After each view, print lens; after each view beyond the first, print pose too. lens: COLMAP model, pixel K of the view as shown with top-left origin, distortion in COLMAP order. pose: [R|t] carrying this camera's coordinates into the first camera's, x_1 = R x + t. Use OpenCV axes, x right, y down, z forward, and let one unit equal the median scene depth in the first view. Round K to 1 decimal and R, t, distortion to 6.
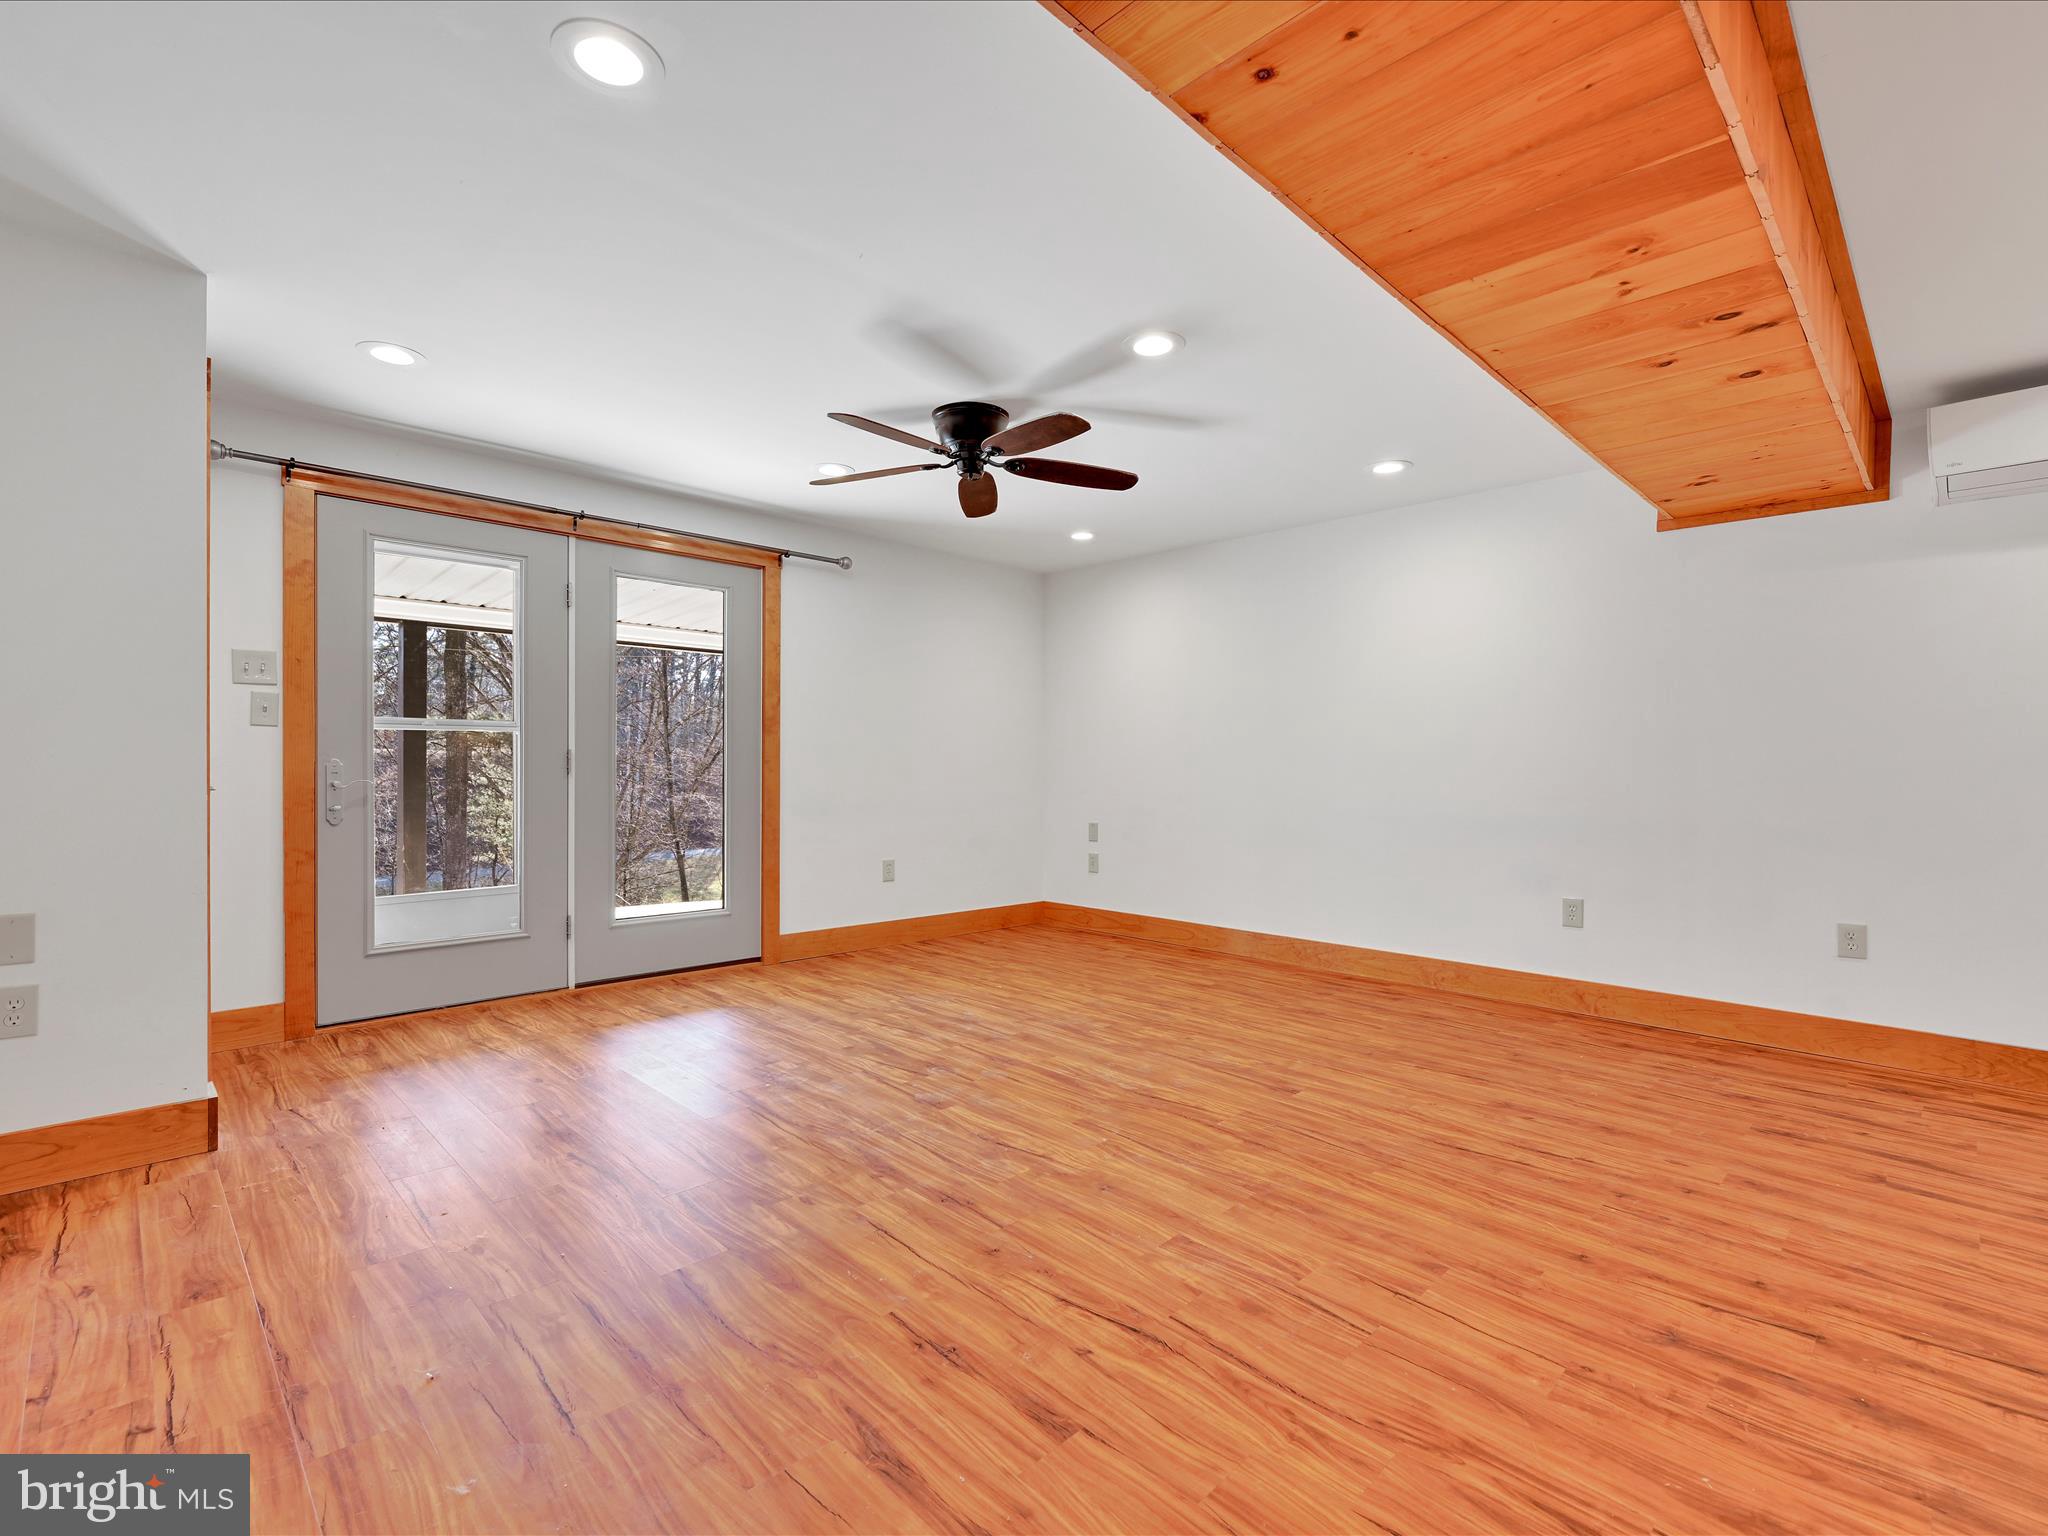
lens RADIAL K [[922.0, 0, 1034.0], [0, 922.0, 759.5], [0, 0, 1]] dist [0.000837, -0.000013]
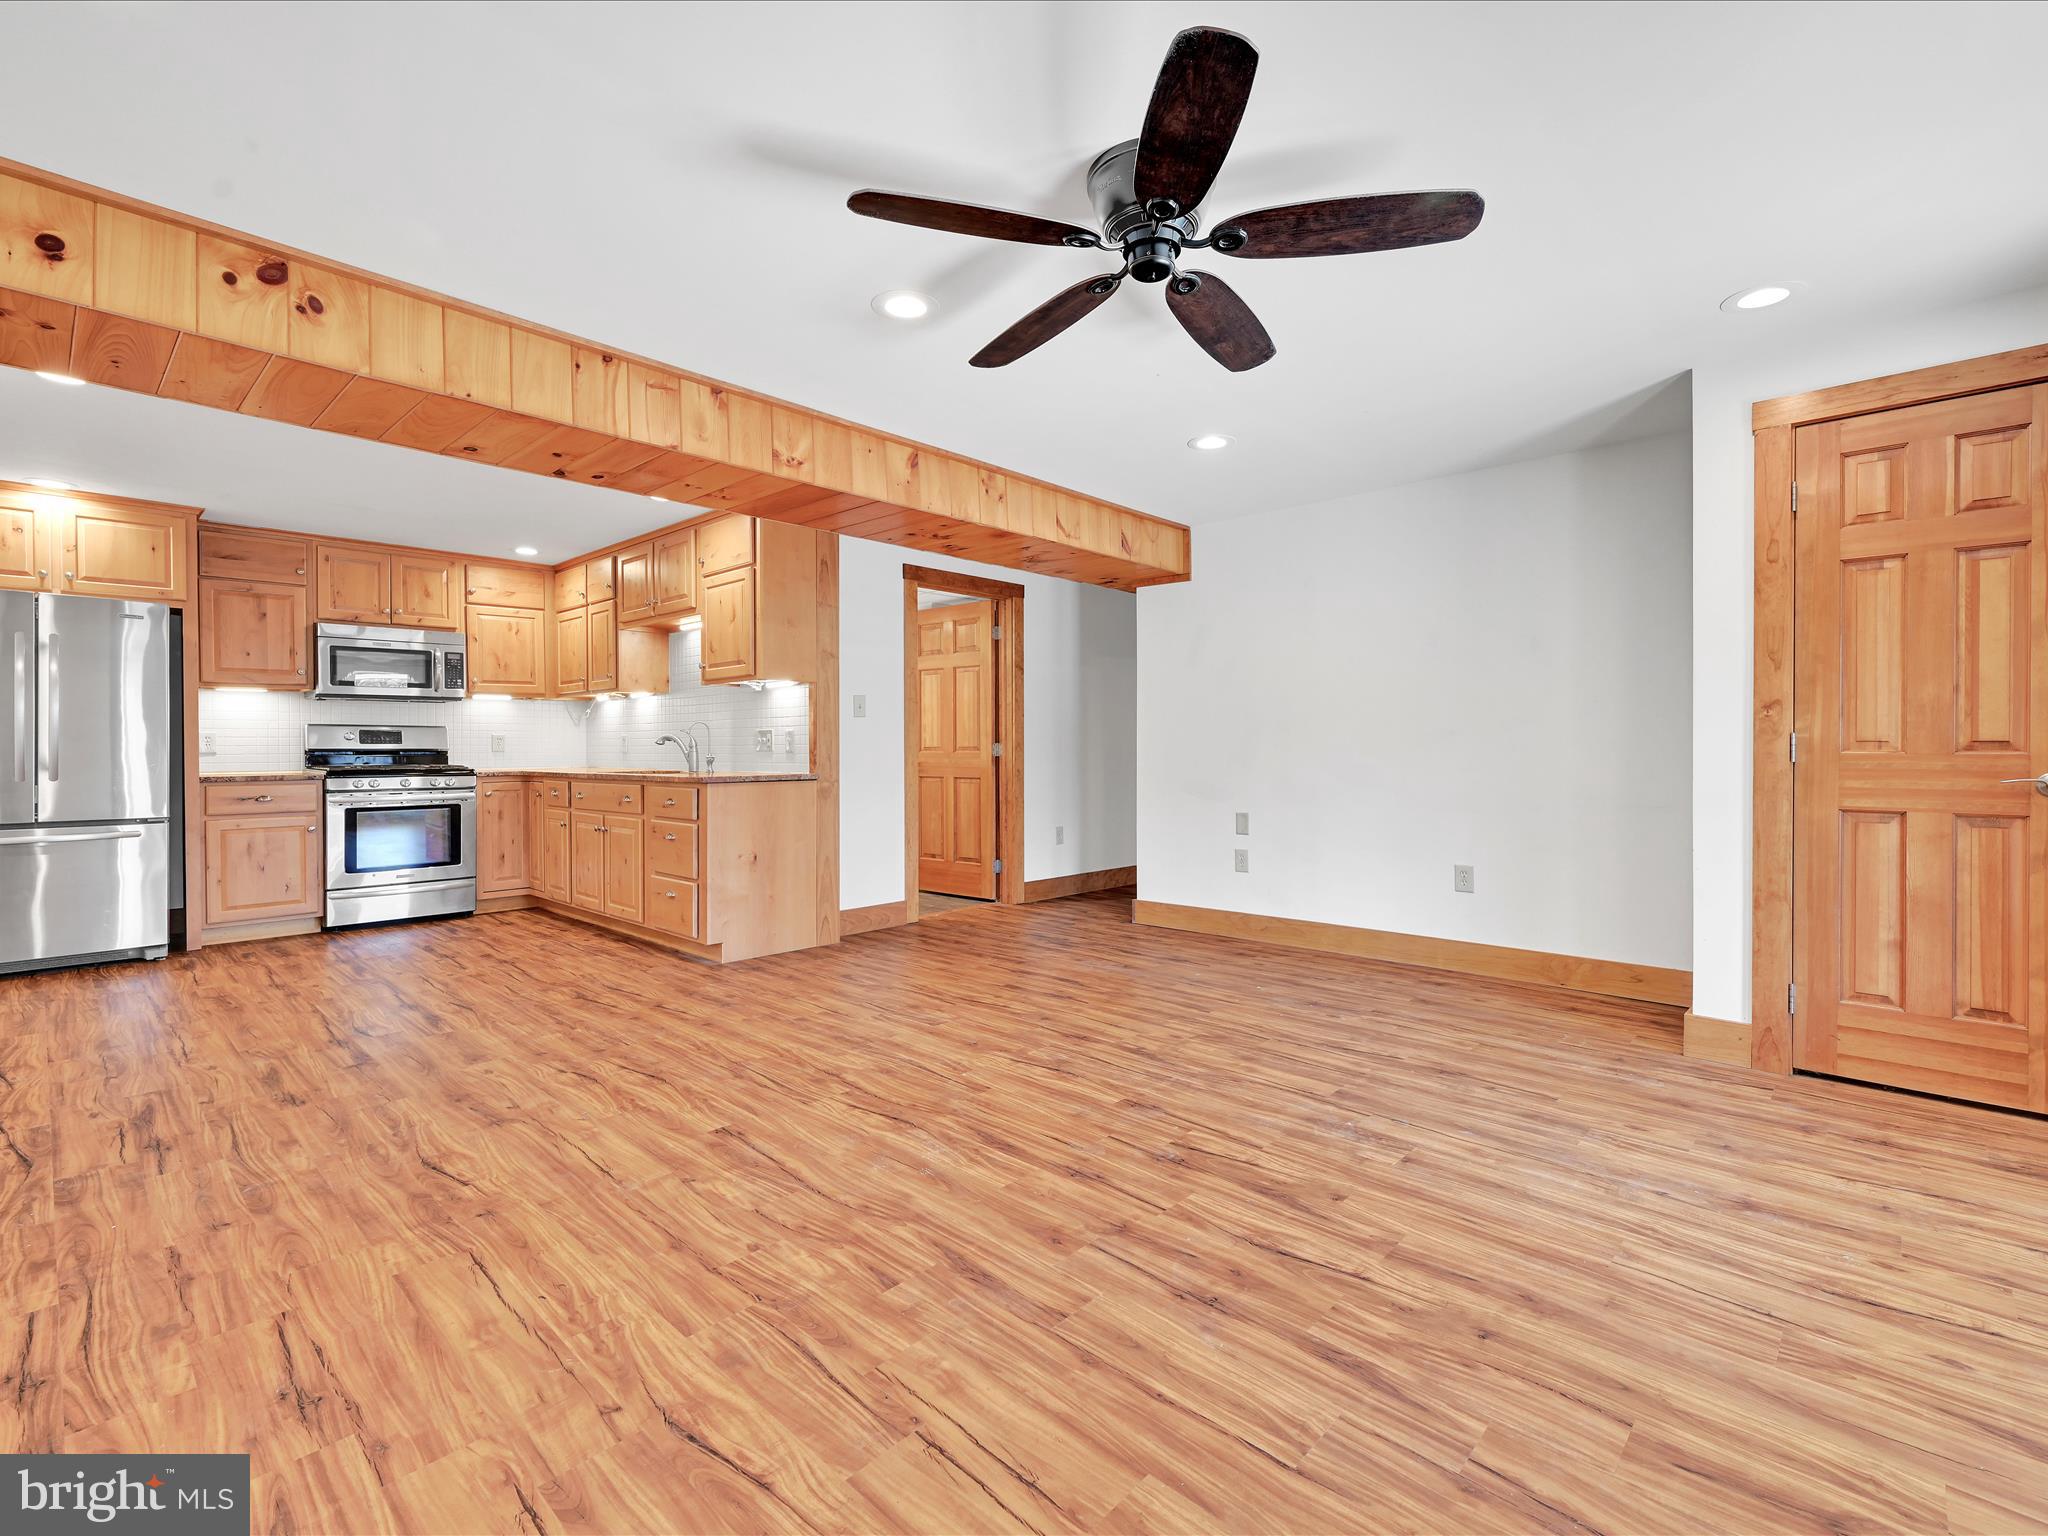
lens RADIAL K [[922.0, 0, 1034.0], [0, 922.0, 759.5], [0, 0, 1]] dist [0.000837, -0.000013]
pose [[-0.999112, -0.004893, -0.041839, 0.036608], [-0.005052, 0.999980, 0.003701, 0.021207], [0.041820, 0.003909, -0.999118, 1.931114]]
